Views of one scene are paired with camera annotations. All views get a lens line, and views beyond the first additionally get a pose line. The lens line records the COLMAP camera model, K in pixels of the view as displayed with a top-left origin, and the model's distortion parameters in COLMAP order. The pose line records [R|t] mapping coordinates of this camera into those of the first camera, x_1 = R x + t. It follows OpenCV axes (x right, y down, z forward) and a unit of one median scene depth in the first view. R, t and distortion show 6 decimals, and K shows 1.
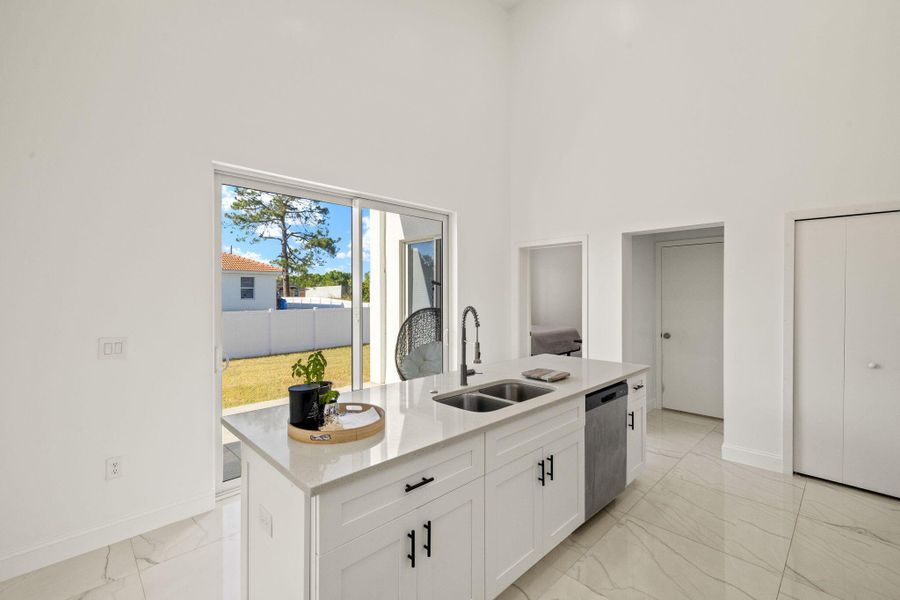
lens RADIAL K [[436.5, 0, 450.0], [0, 436.5, 300.0], [0, 0, 1]] dist [-0.000275, 0.000099]
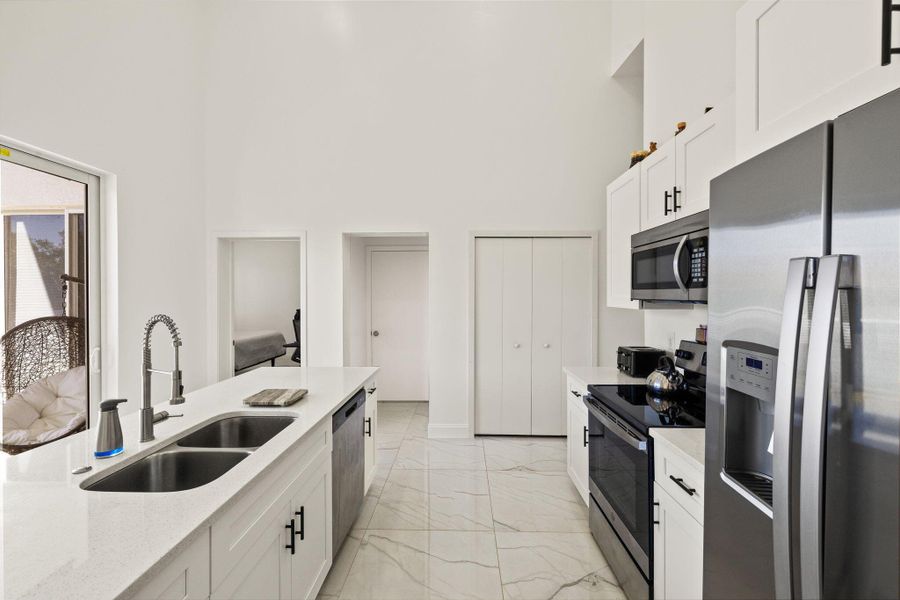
lens RADIAL K [[377.5, 0, 452.9], [0, 377.5, 297.2], [0, 0, 1]] dist [-0.000747, 0.000137]
pose [[0.710956, -0.004277, 0.703224, -0.032590], [0.009982, 0.999942, -0.004010, -0.003597], [-0.703166, 0.009870, 0.710957, 0.272650]]
